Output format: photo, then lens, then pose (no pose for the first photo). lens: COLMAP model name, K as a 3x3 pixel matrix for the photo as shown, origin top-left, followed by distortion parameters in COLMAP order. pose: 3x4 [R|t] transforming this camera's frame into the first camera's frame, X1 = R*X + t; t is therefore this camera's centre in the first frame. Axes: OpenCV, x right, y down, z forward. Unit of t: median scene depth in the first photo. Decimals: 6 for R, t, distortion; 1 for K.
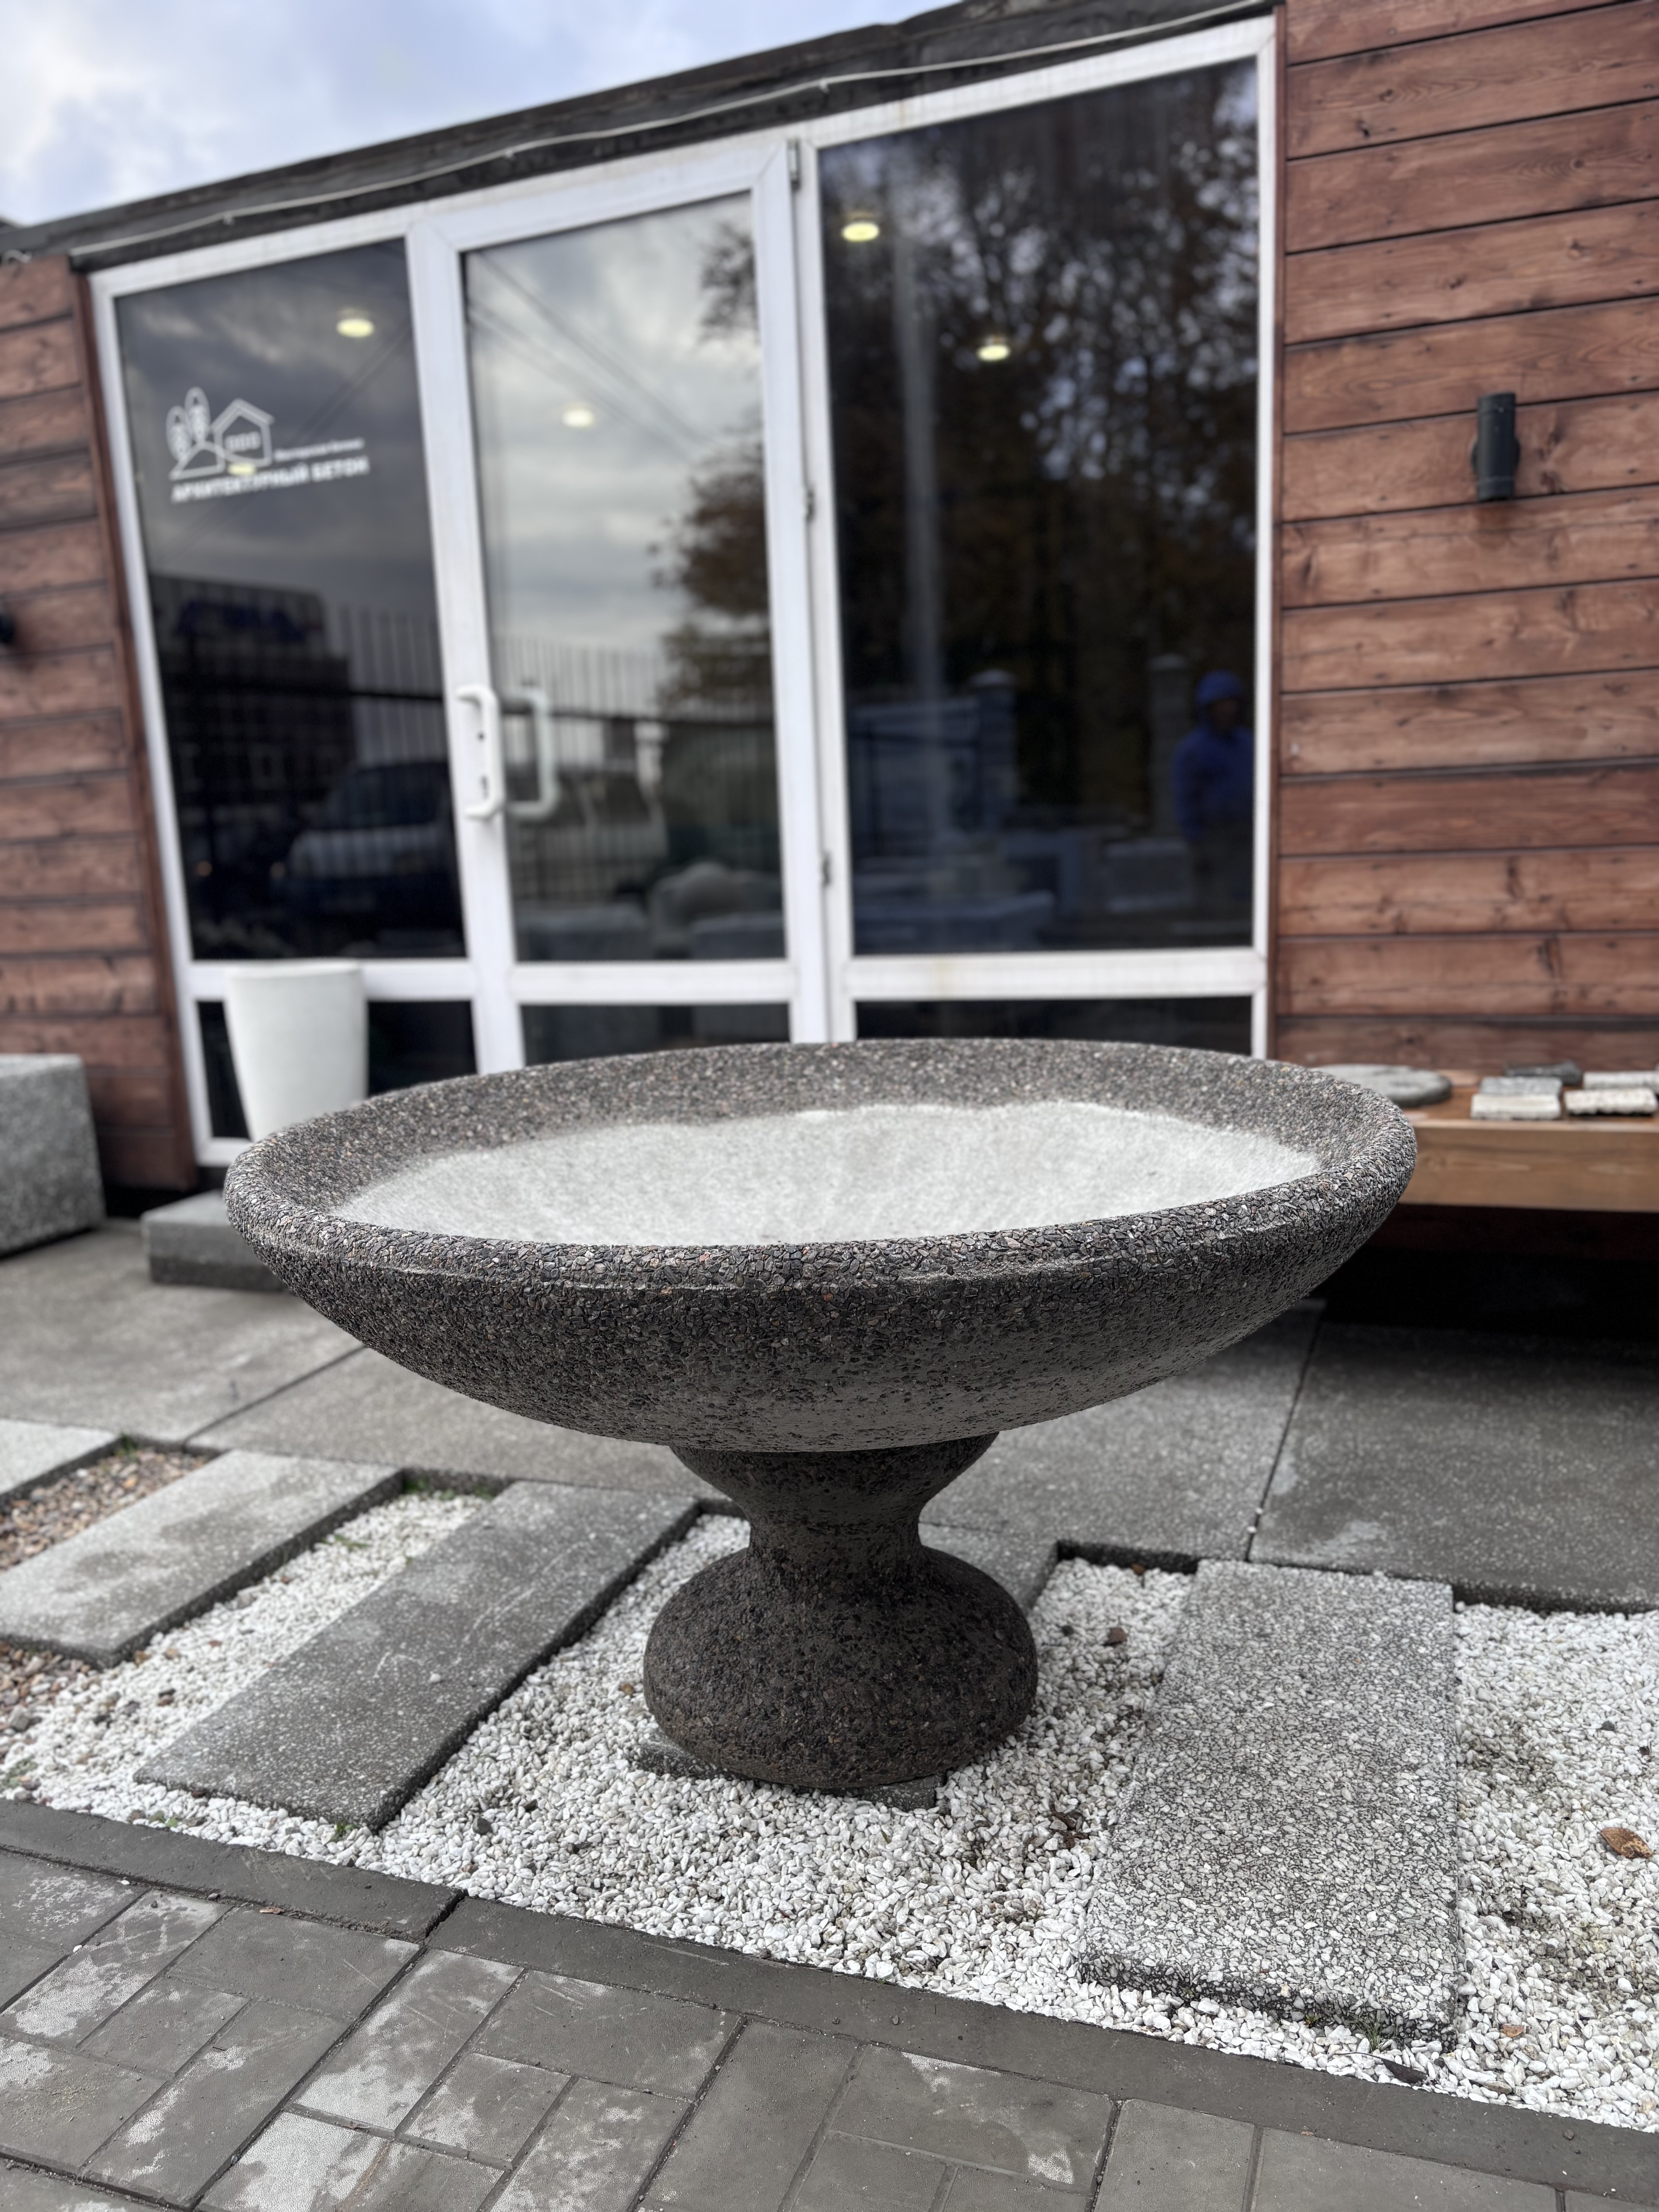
lens RADIAL K [[1694.2, 0, 820.0], [0, 1694.2, 1126.4], [0, 0, 1]] dist [0.060270, -0.059389]
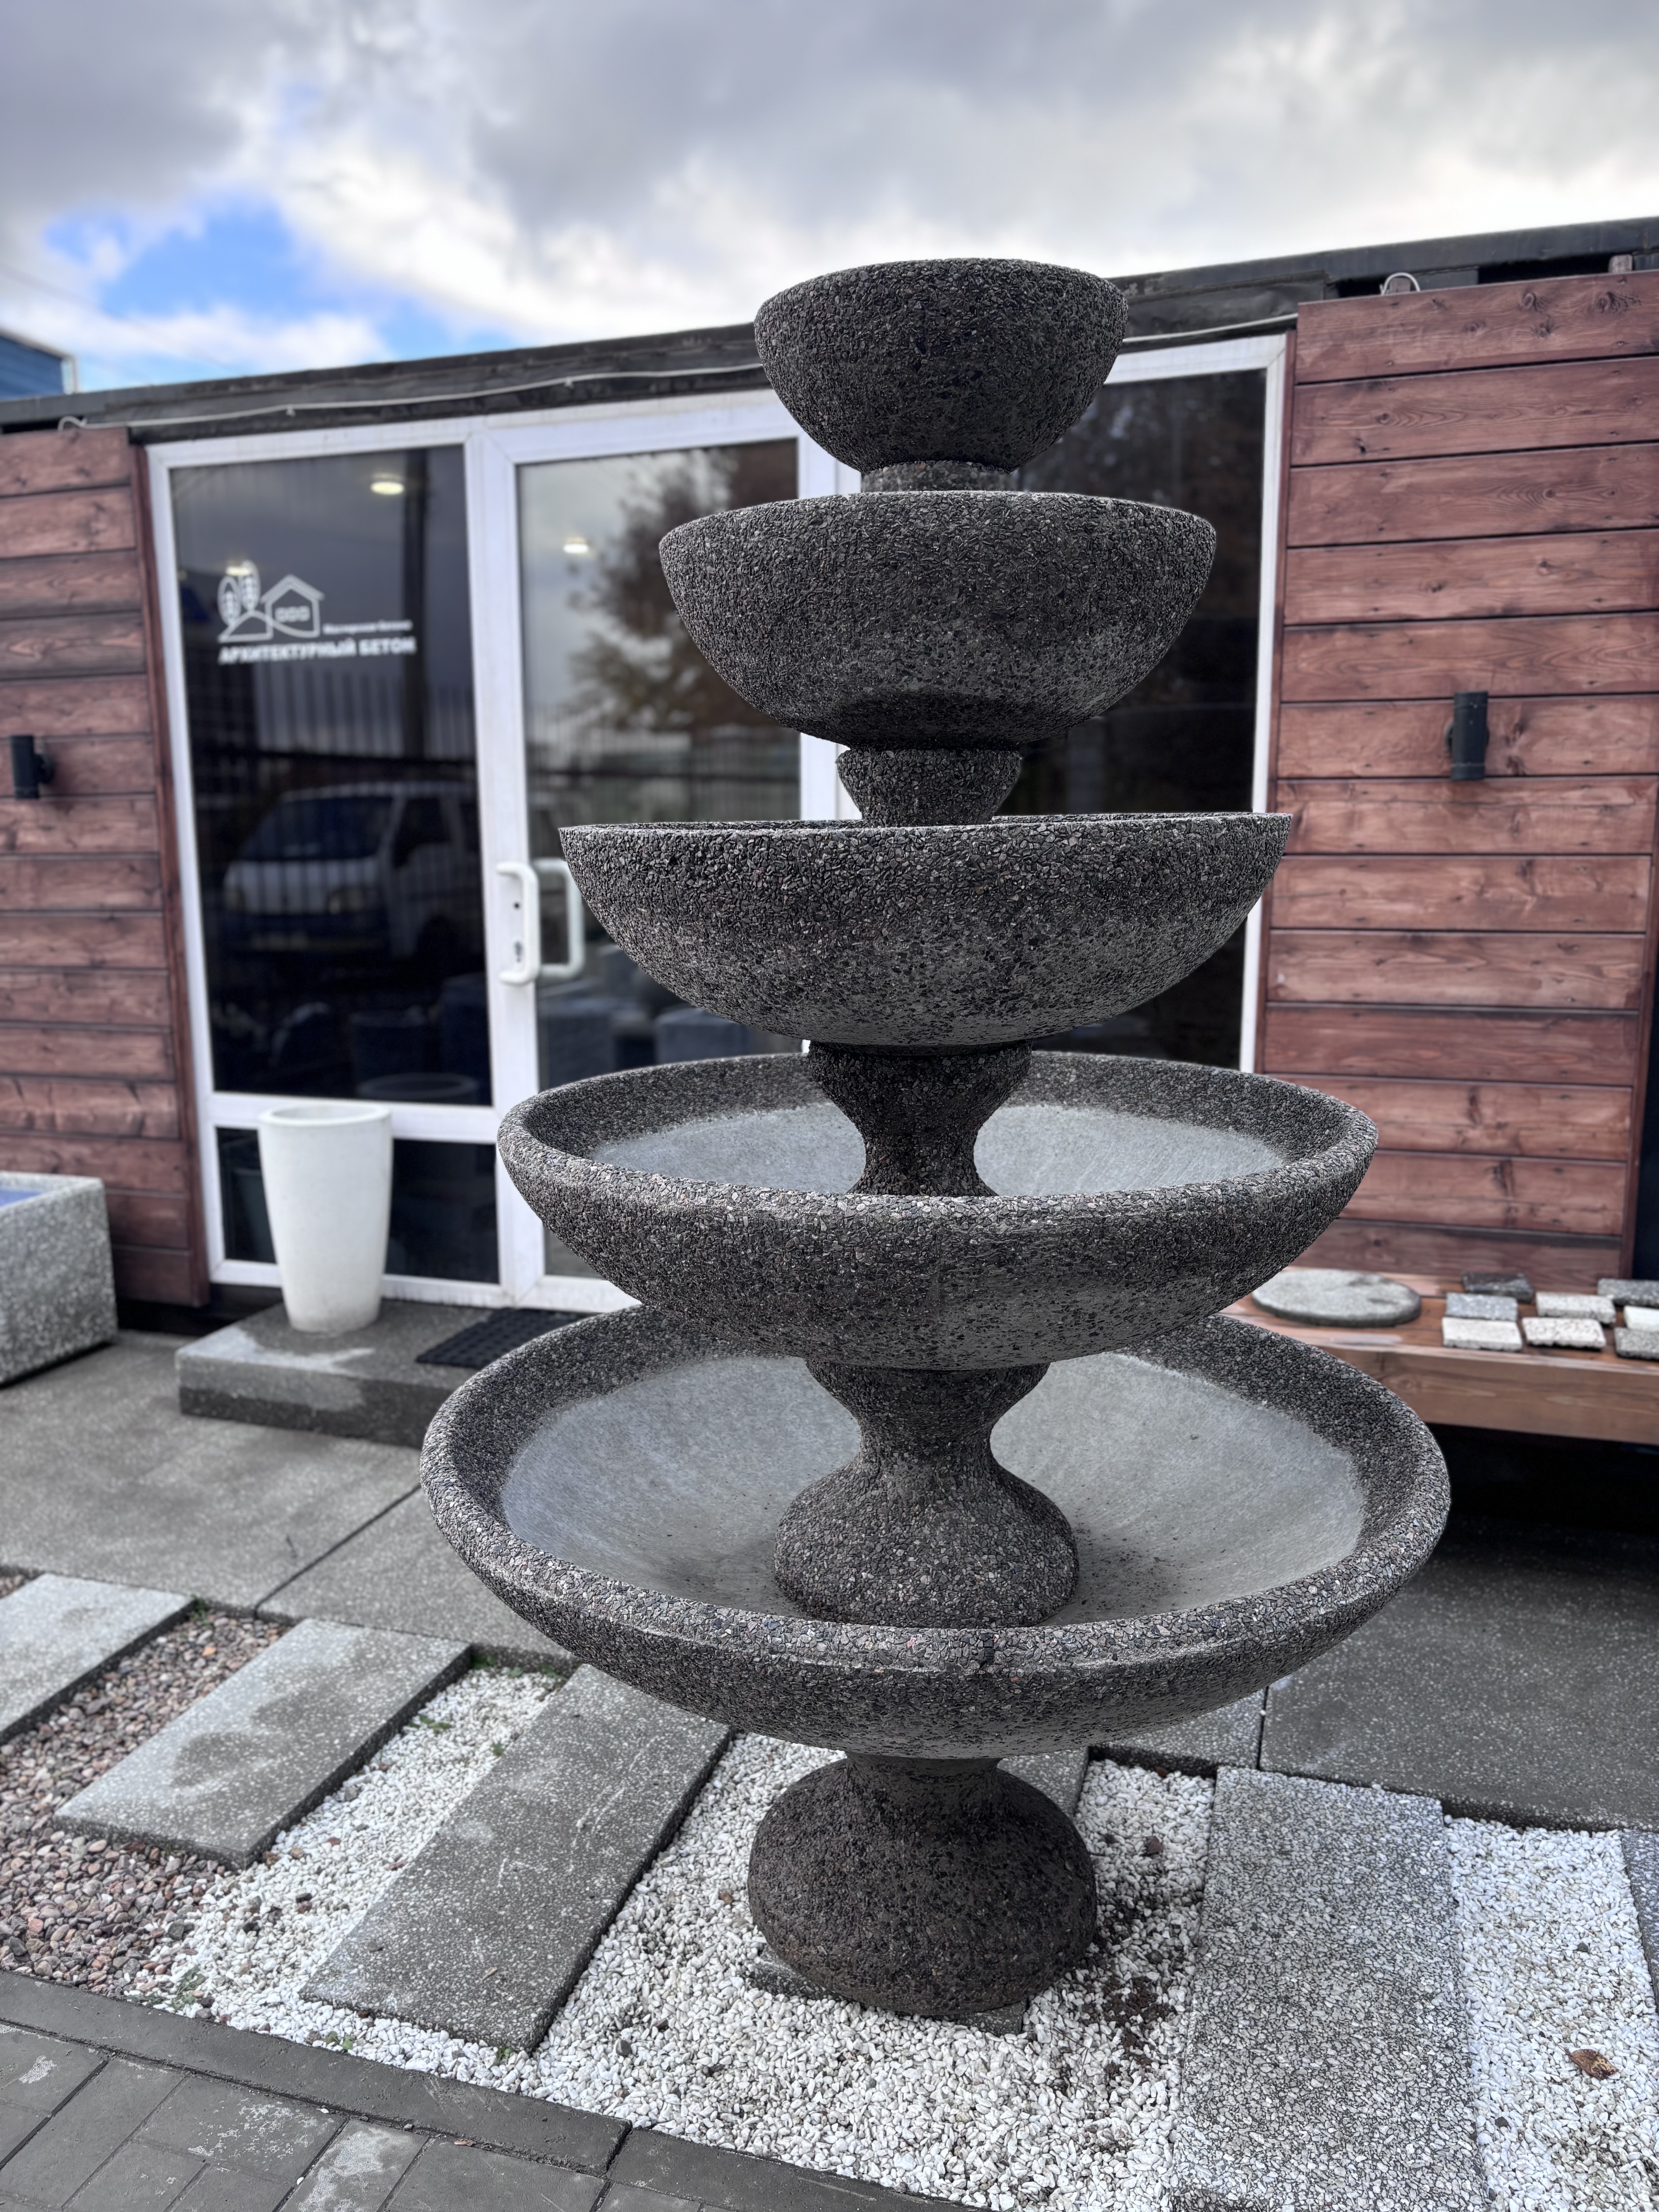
lens RADIAL K [[1694.2, 0, 815.1], [0, 1694.2, 1102.9], [0, 0, 1]] dist [0.060270, -0.059389]
pose [[0.997655, 0.027791, 0.062546, -0.107153], [-0.027148, 0.999570, -0.011116, -0.139556], [-0.062828, 0.009392, 0.997980, -0.100461]]
